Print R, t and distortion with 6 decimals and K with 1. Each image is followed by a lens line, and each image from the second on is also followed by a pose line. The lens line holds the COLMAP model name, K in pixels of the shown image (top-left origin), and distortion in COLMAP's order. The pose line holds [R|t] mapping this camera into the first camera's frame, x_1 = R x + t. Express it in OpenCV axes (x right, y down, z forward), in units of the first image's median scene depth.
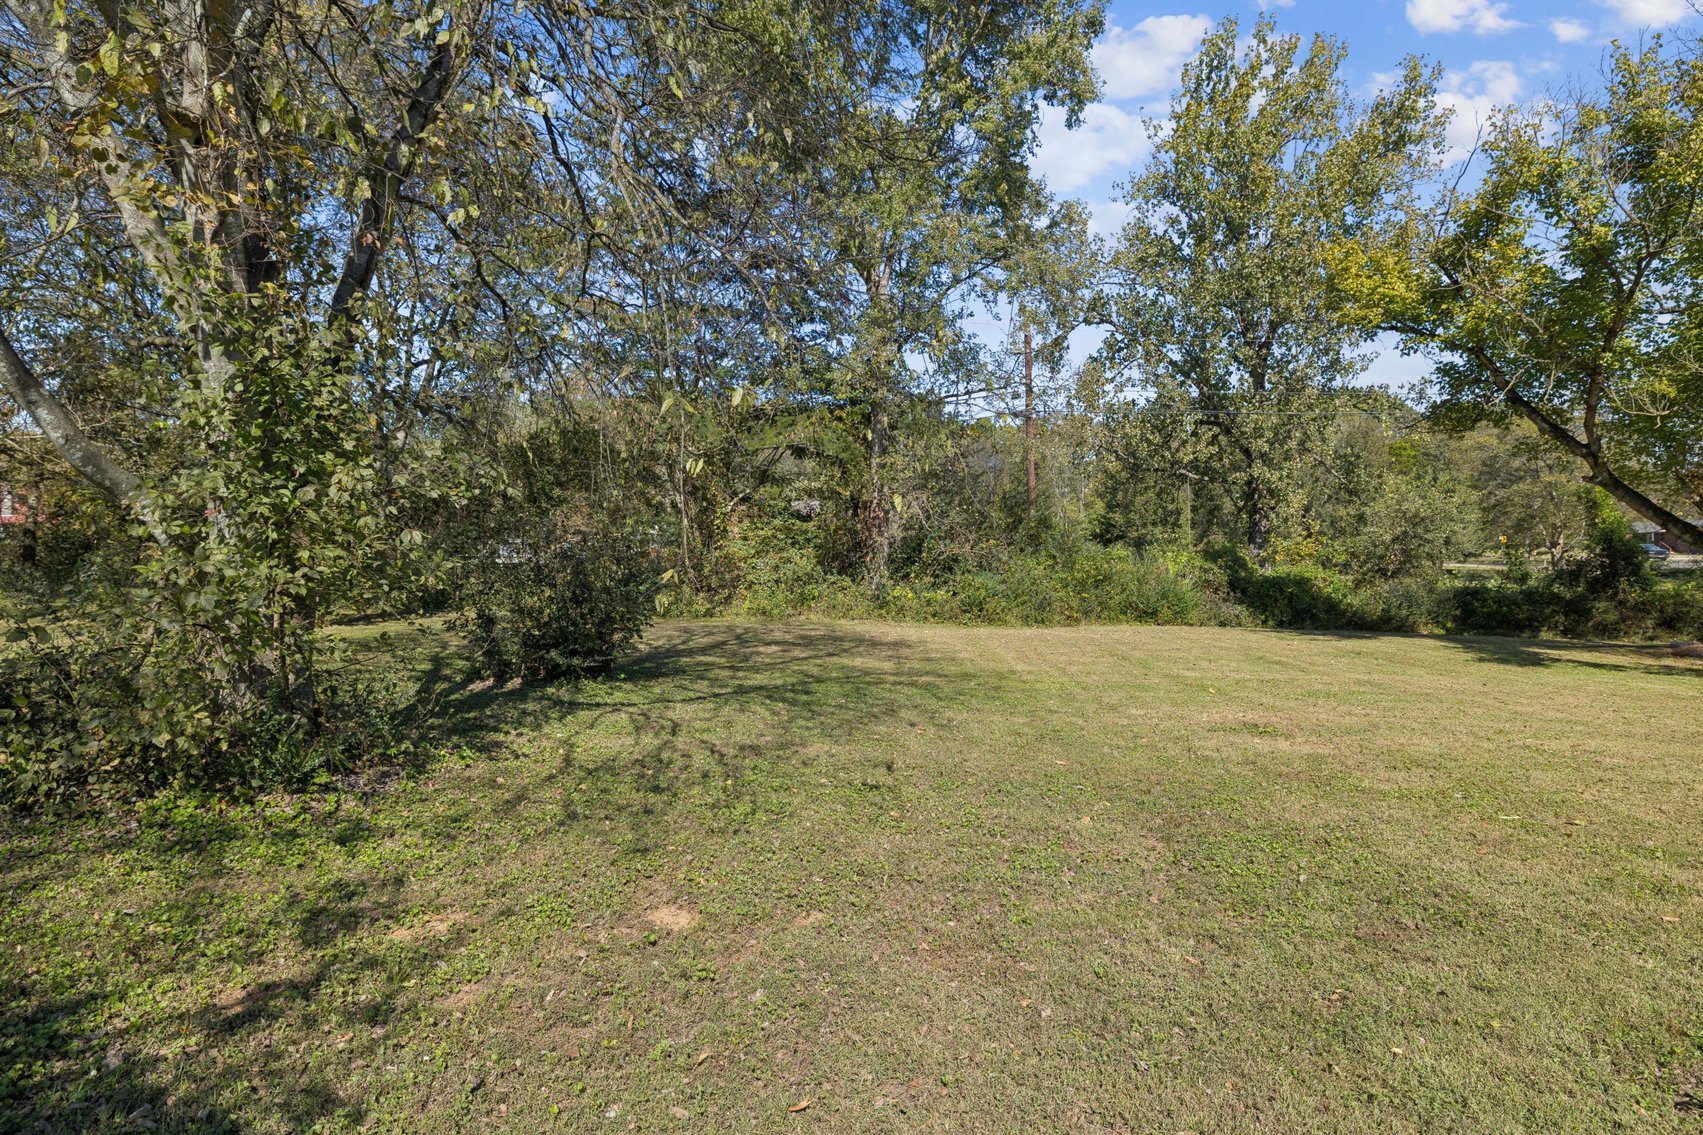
lens RADIAL K [[891.8, 0, 850.0], [0, 891.8, 567.0], [0, 0, 1]] dist [0.028329, -0.000214]
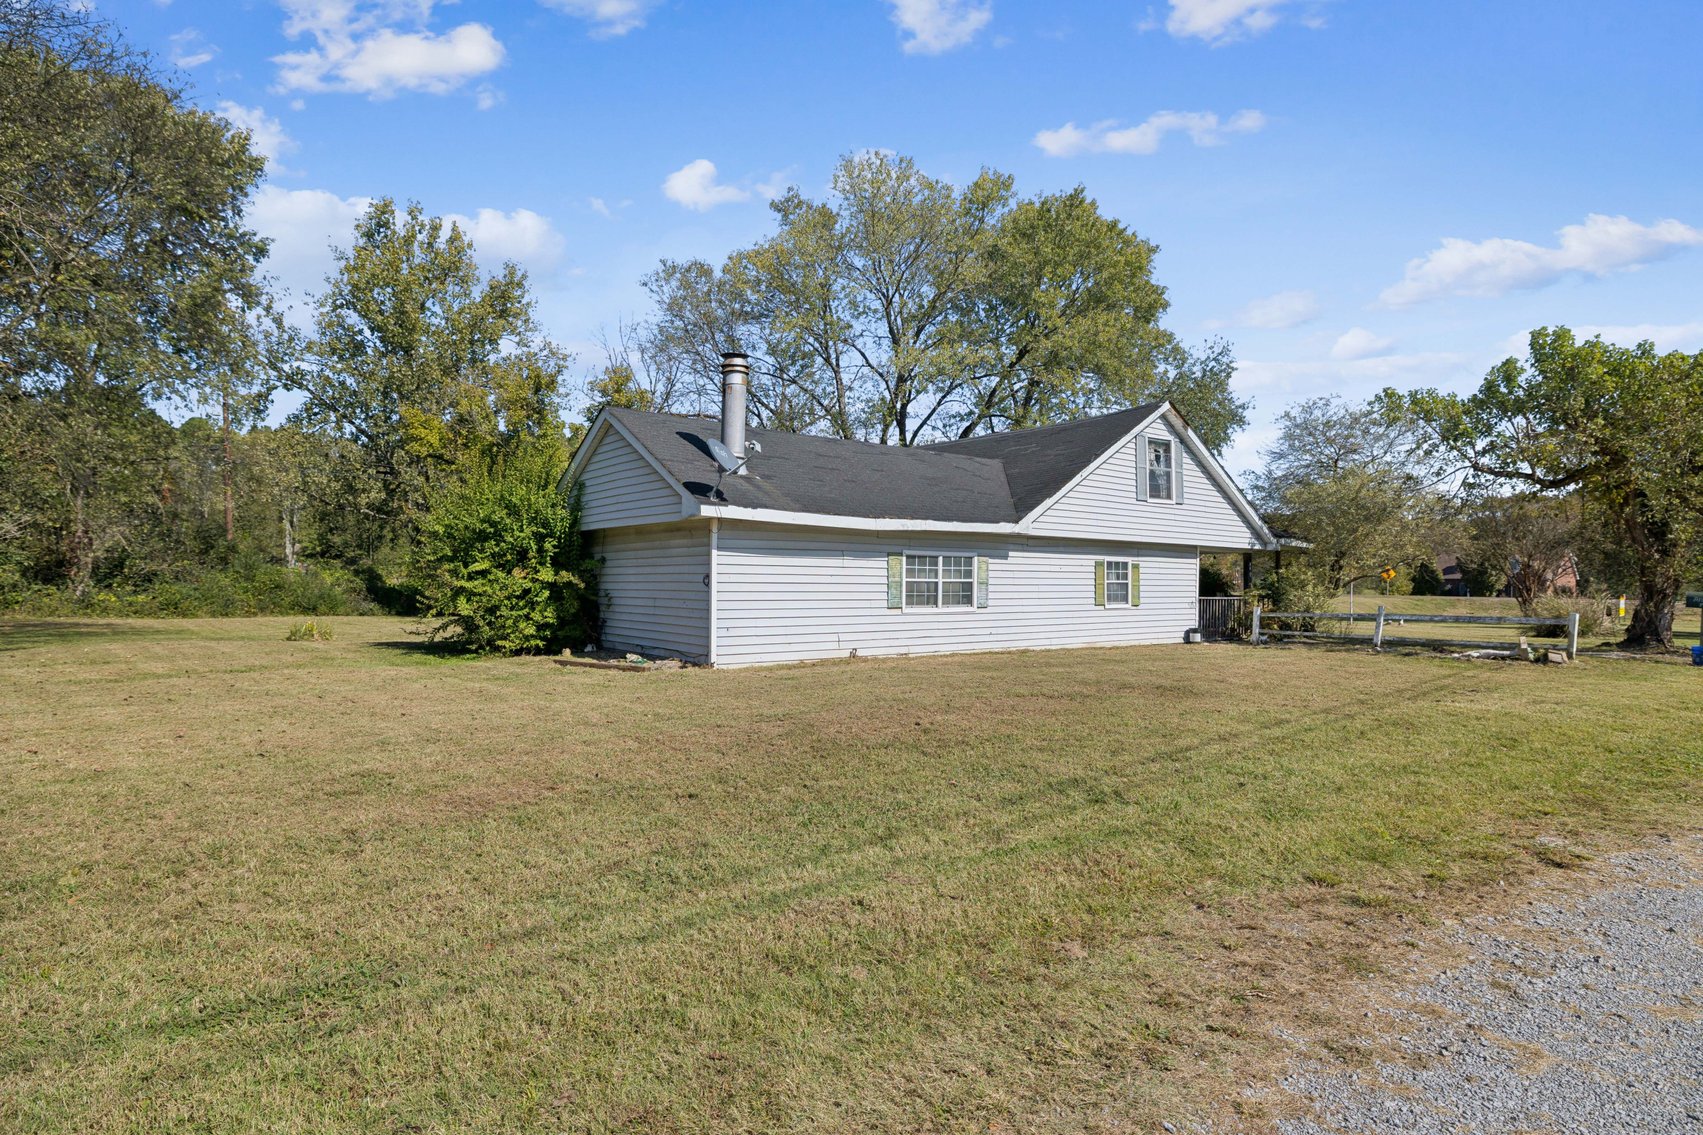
lens RADIAL K [[891.8, 0, 819.8], [0, 891.8, 588.2], [0, 0, 1]] dist [0.028329, -0.000214]
pose [[0.734944, -0.005517, 0.678105, -0.079747], [0.004158, 0.999985, 0.003628, 0.013677], [-0.678115, 0.000153, 0.734956, -0.765375]]
